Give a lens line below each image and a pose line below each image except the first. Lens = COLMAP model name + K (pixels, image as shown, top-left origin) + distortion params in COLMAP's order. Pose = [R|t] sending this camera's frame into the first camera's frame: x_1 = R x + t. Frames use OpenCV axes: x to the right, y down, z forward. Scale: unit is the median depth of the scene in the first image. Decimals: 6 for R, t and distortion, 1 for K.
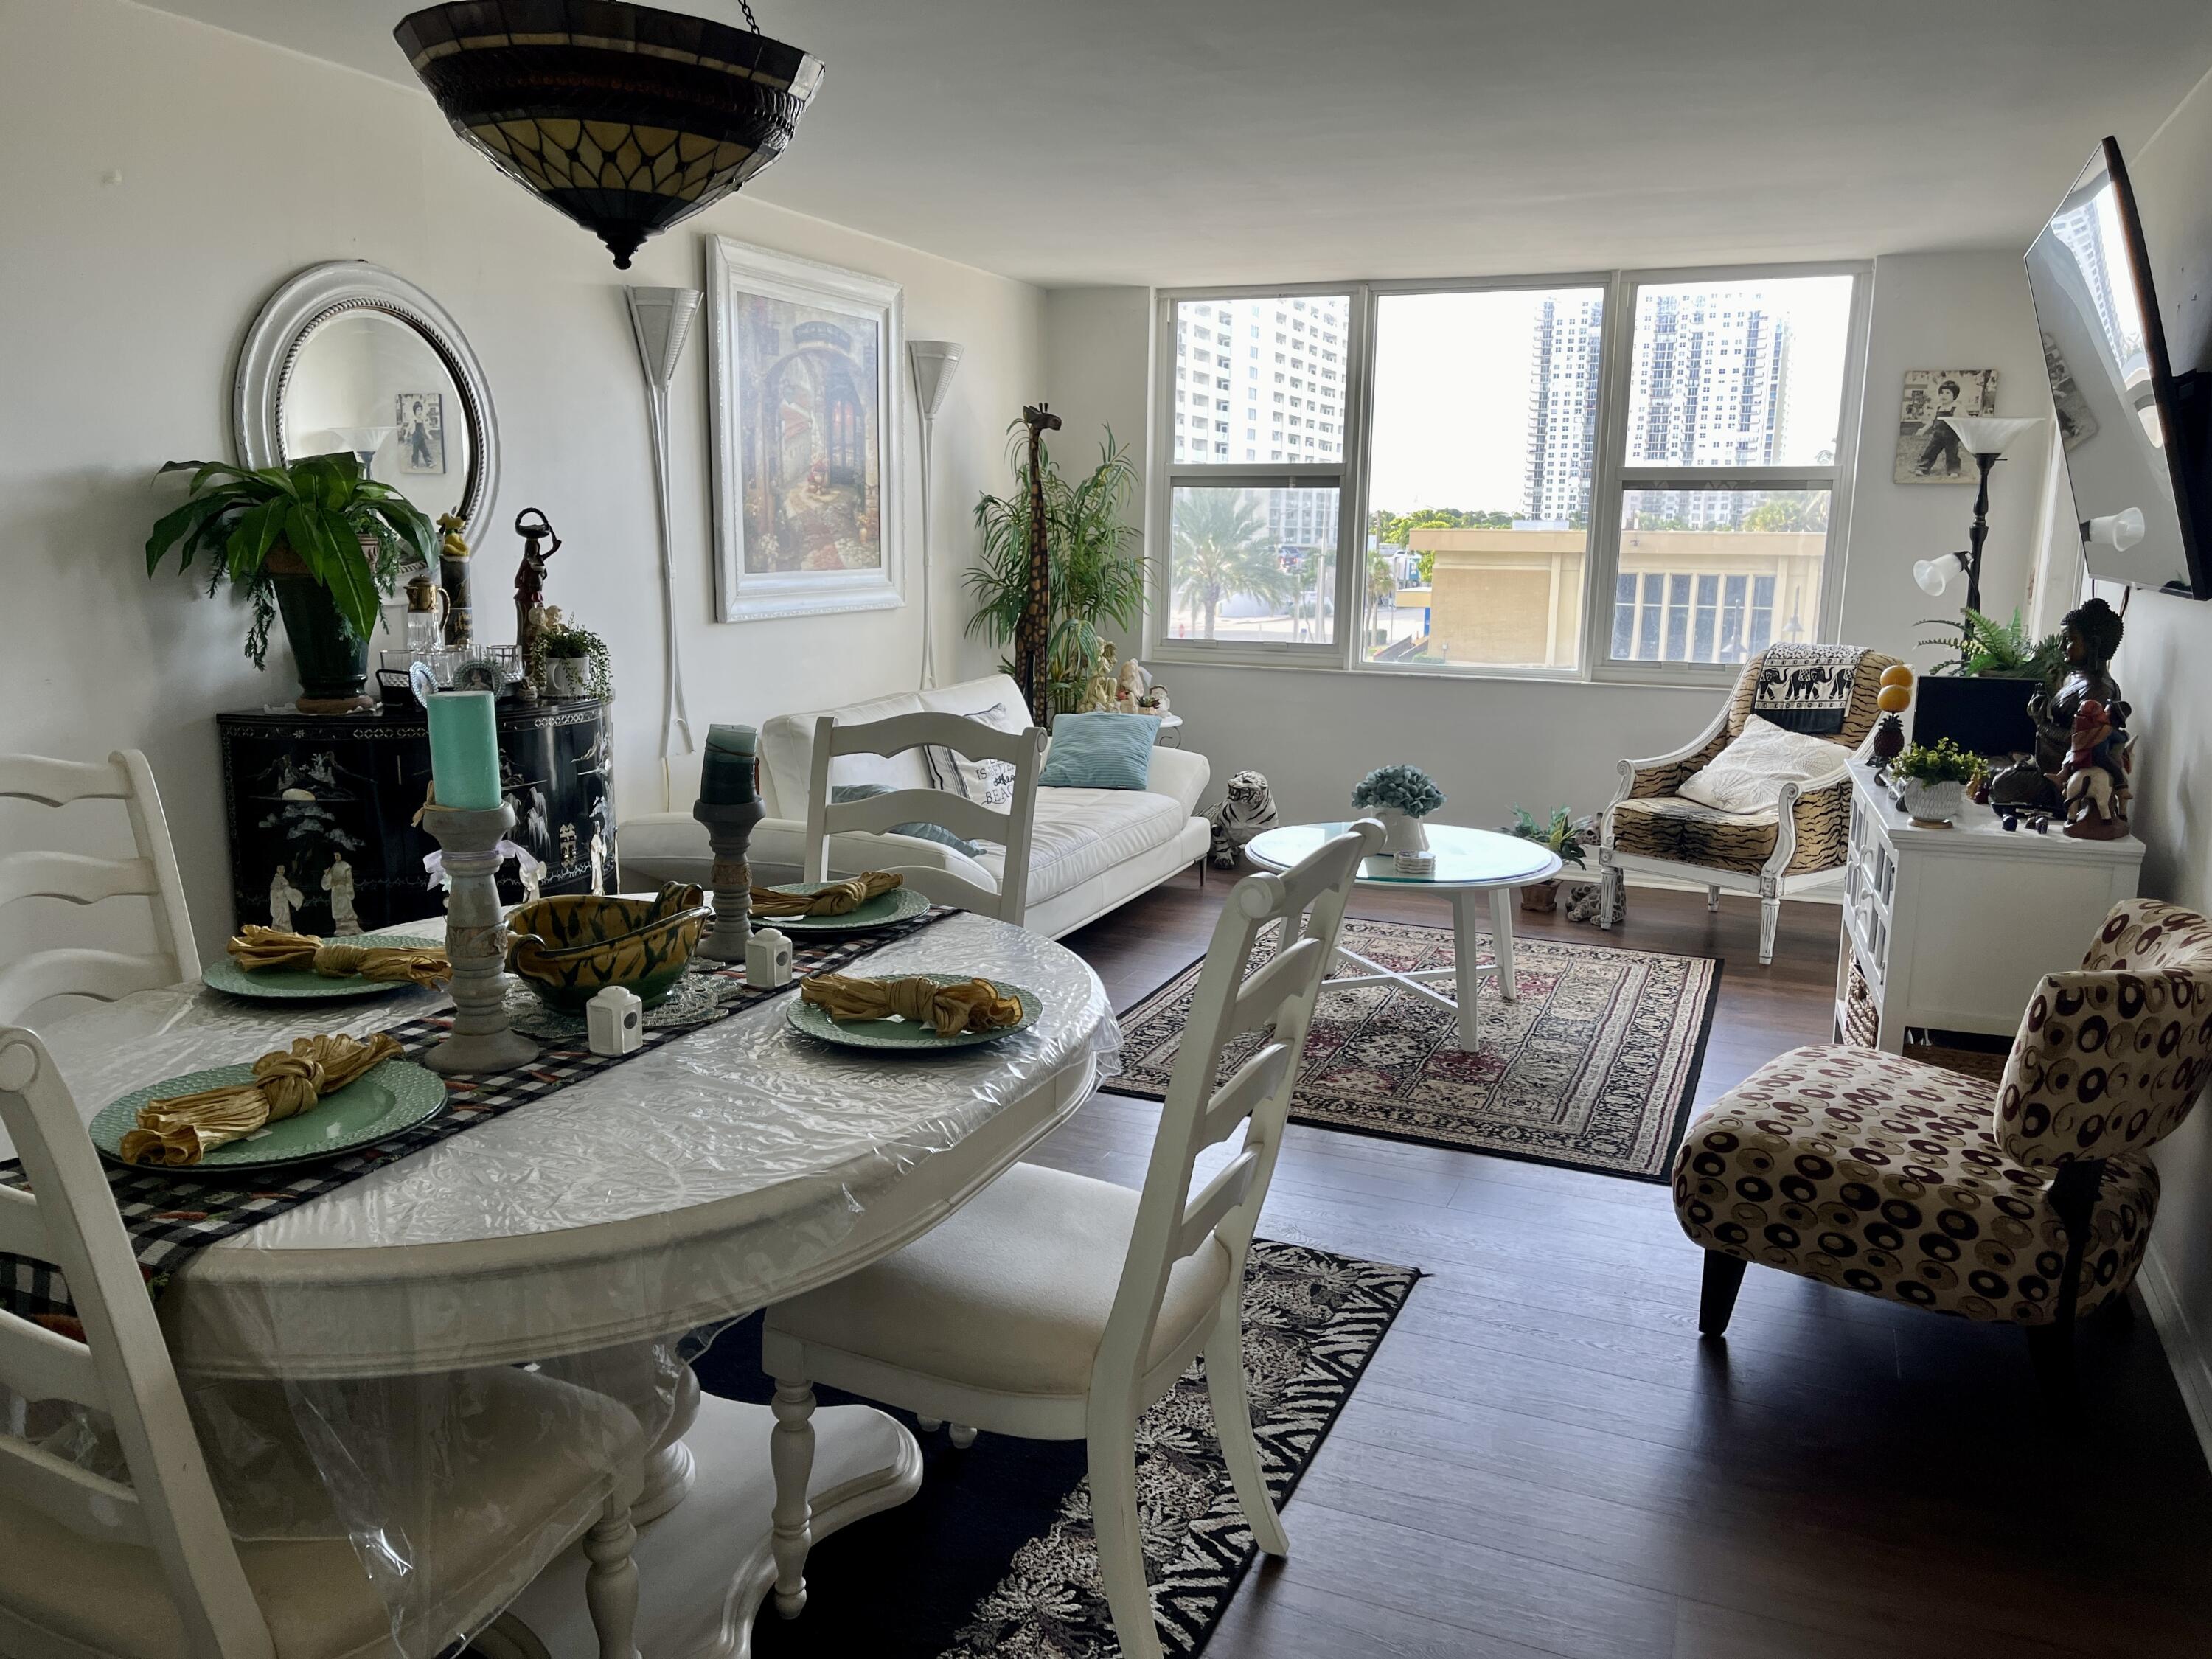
lens RADIAL K [[1673.8, 0, 1094.7], [0, 1673.8, 832.9], [0, 0, 1]] dist [0.073128, -0.098008]
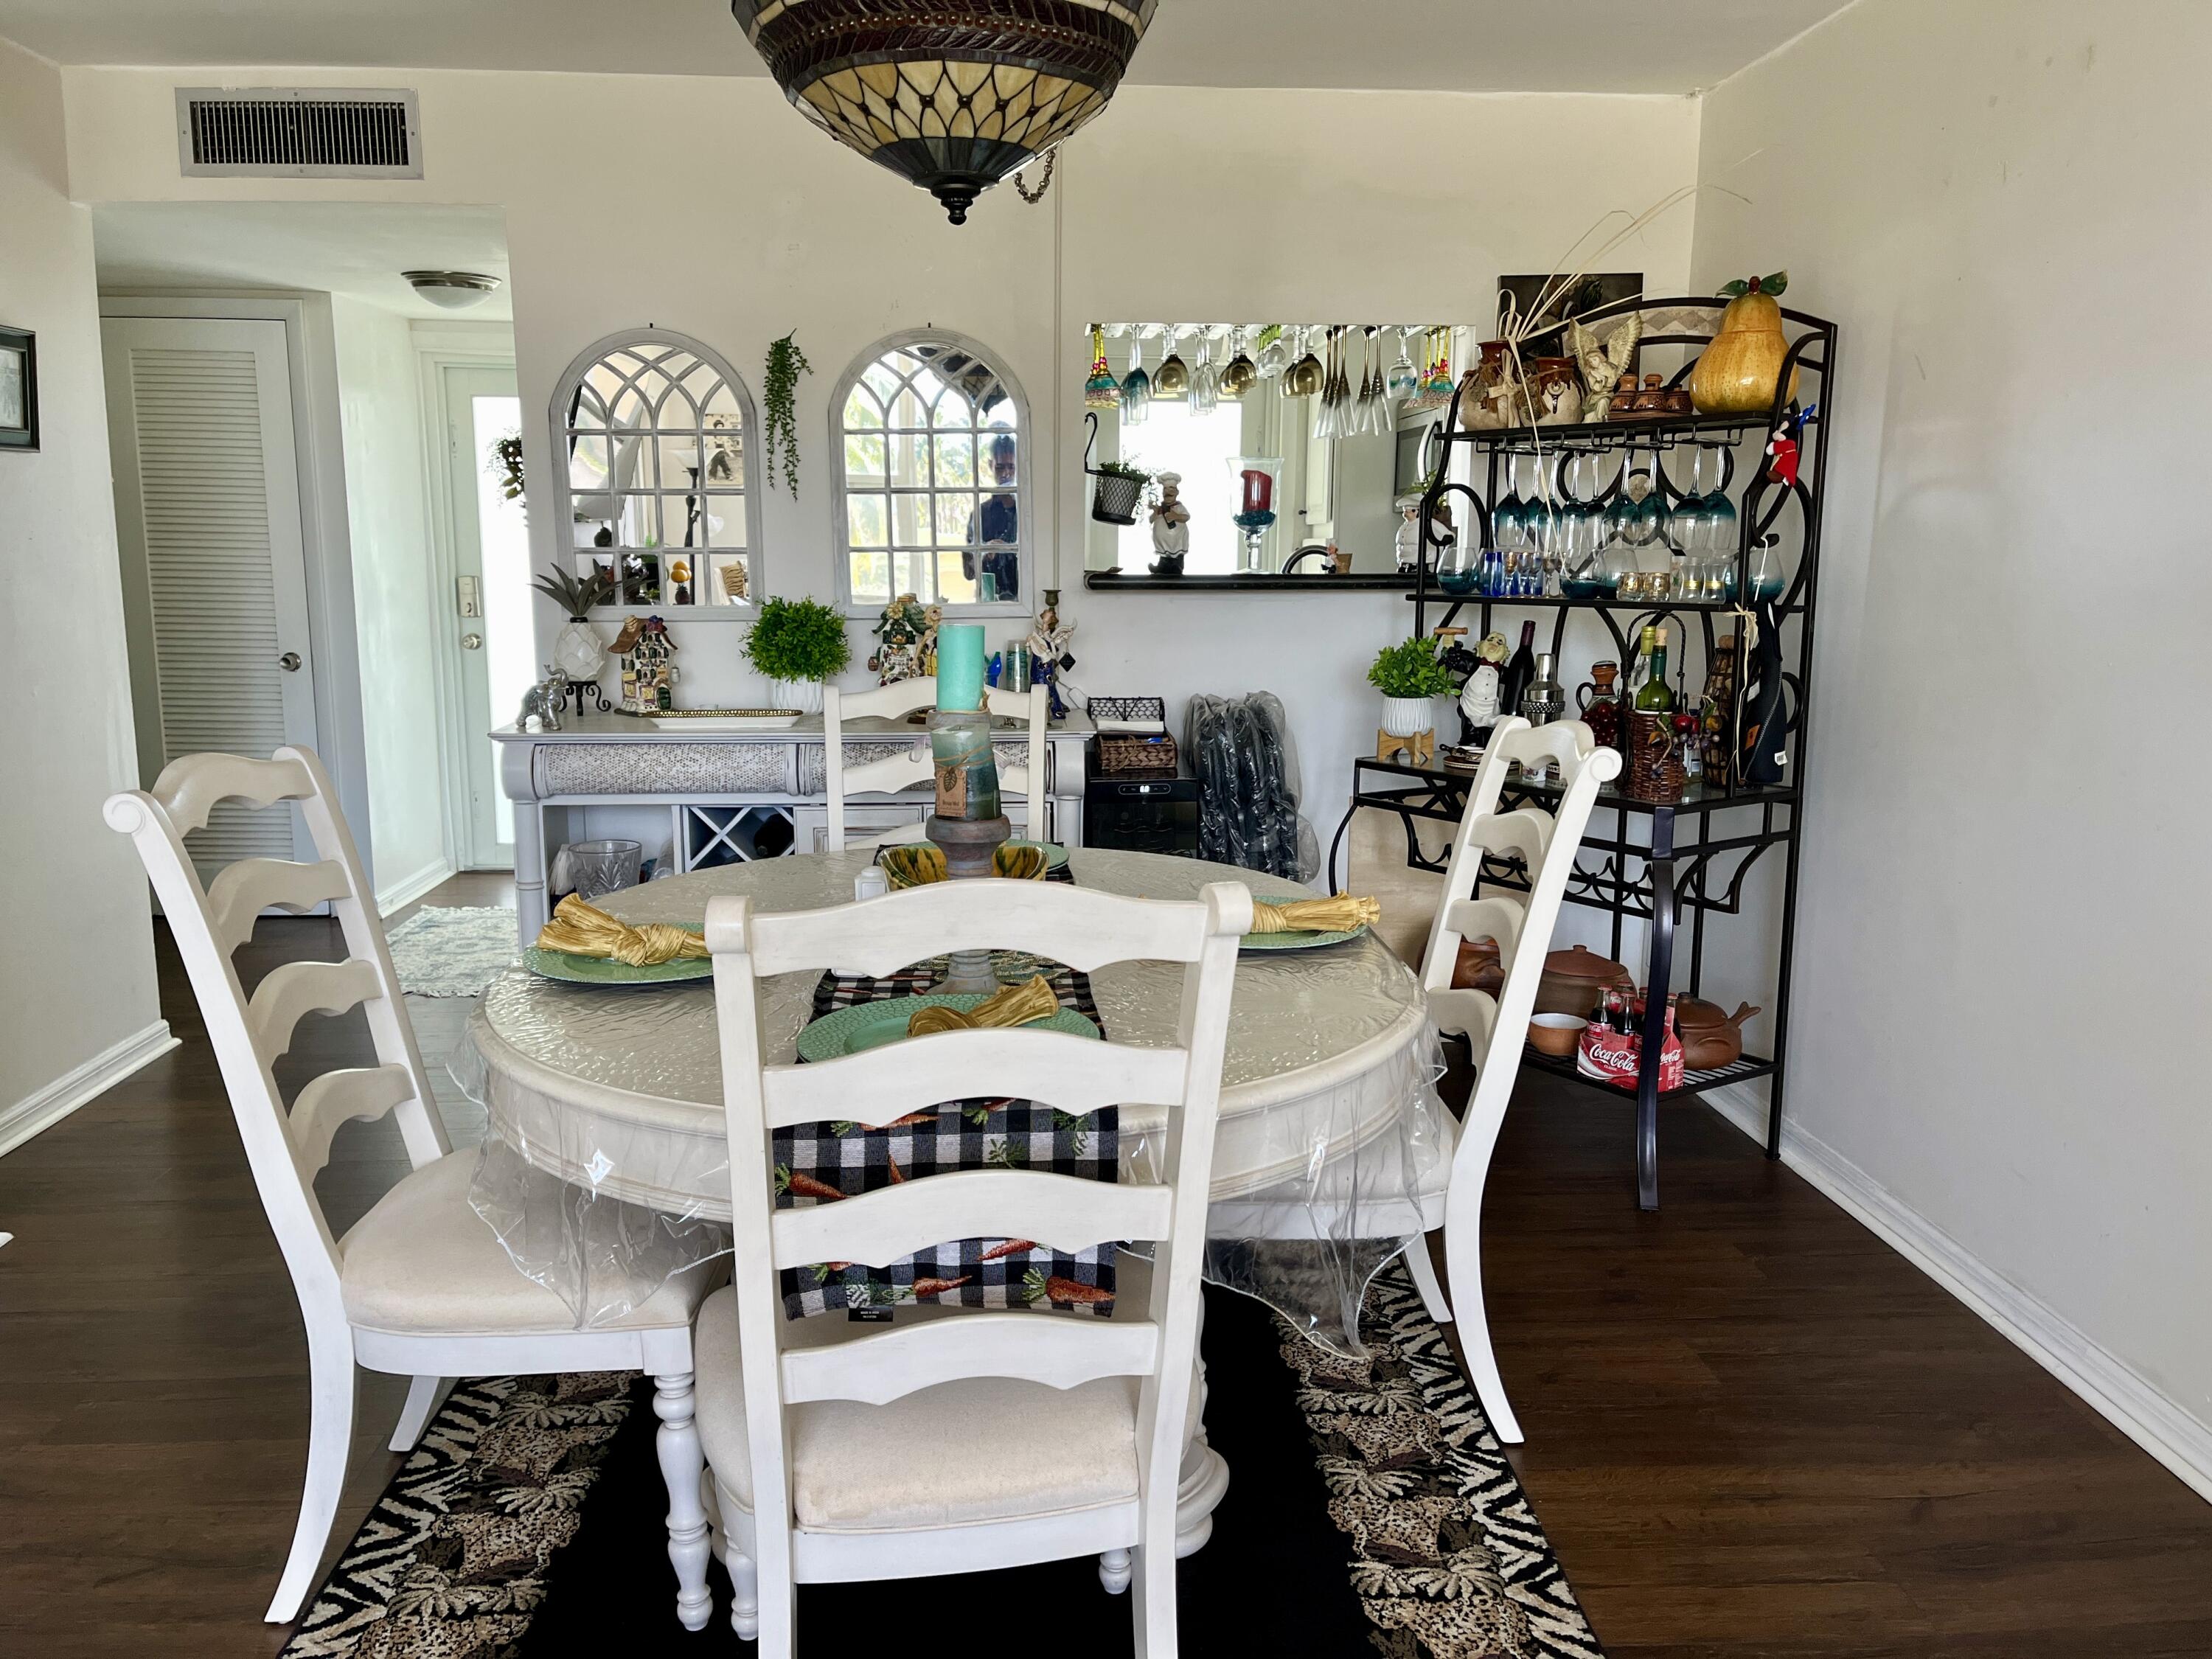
lens RADIAL K [[1673.8, 0, 1112.1], [0, 1673.8, 840.6], [0, 0, 1]] dist [0.073128, -0.098008]
pose [[-0.892777, 0.057330, -0.446837, 0.091285], [-0.102187, 0.940244, 0.324805, -0.290815], [0.438757, 0.335639, -0.833570, 1.779919]]
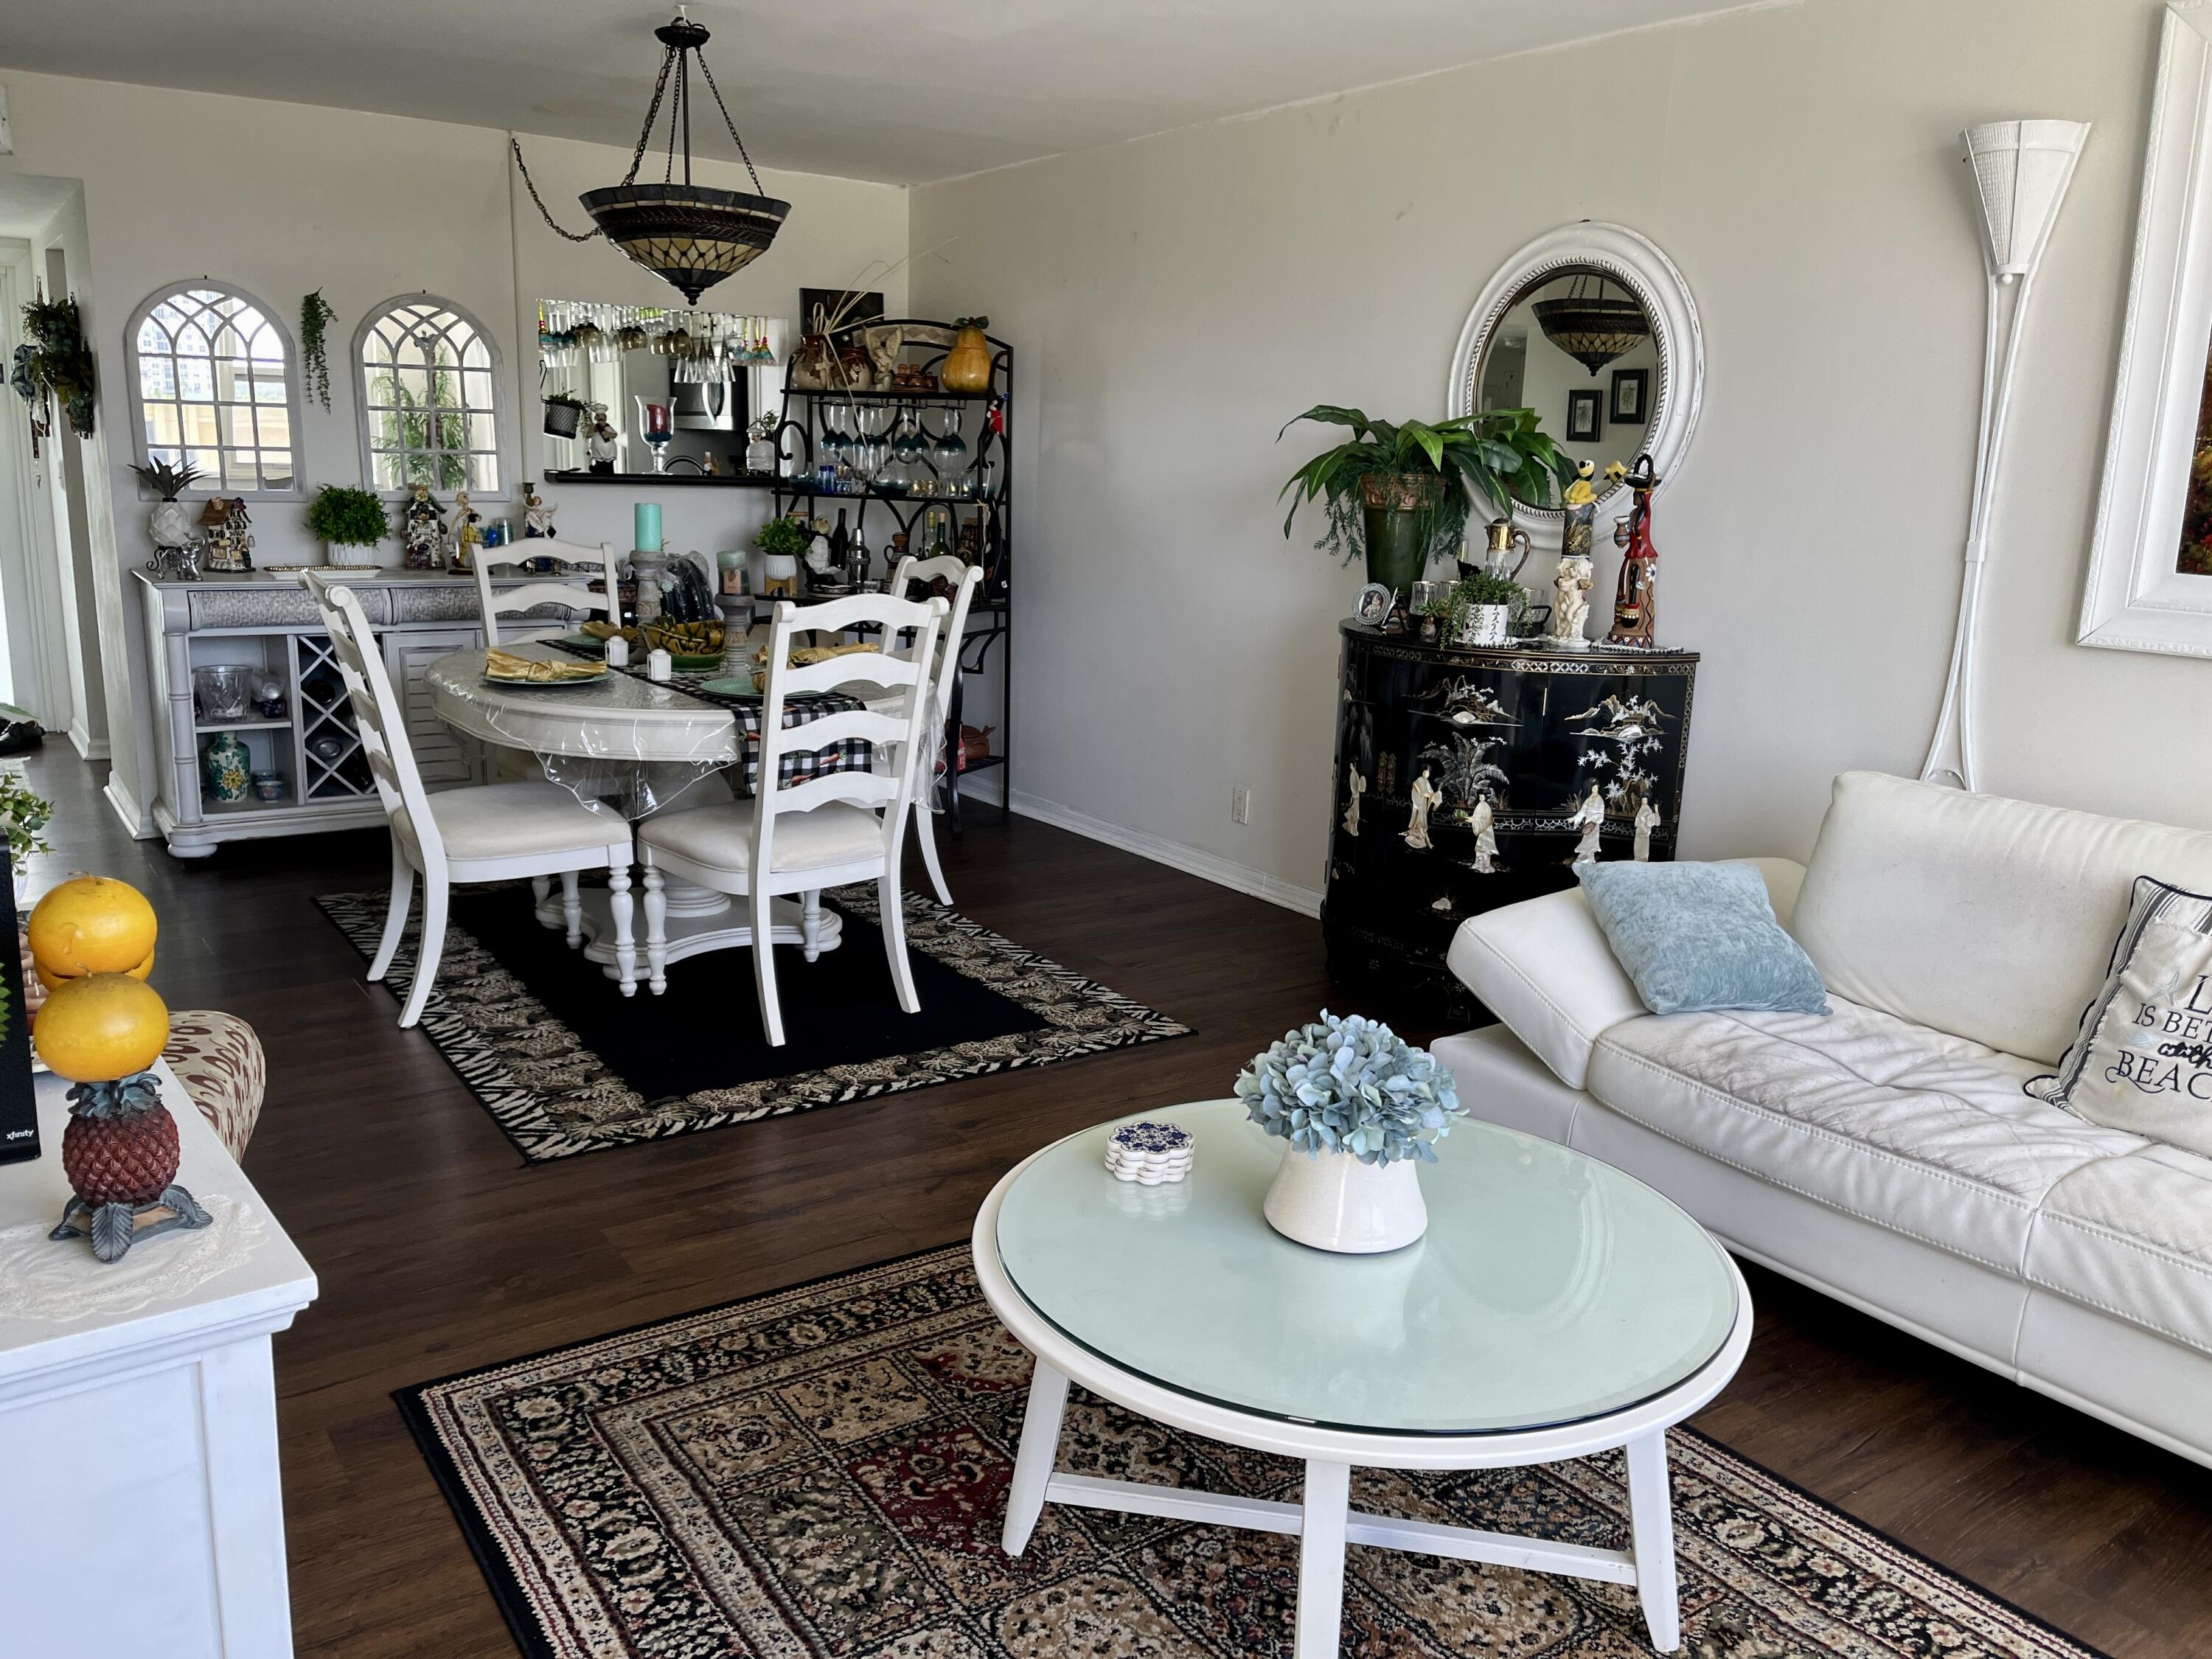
lens RADIAL K [[1673.8, 0, 1116.5], [0, 1673.8, 835.8], [0, 0, 1]] dist [0.073128, -0.098008]
pose [[-0.522066, 0.156033, -0.838511, 1.120917], [-0.196523, 0.934663, 0.296283, -0.395619], [0.829955, 0.319466, -0.457292, 2.289173]]
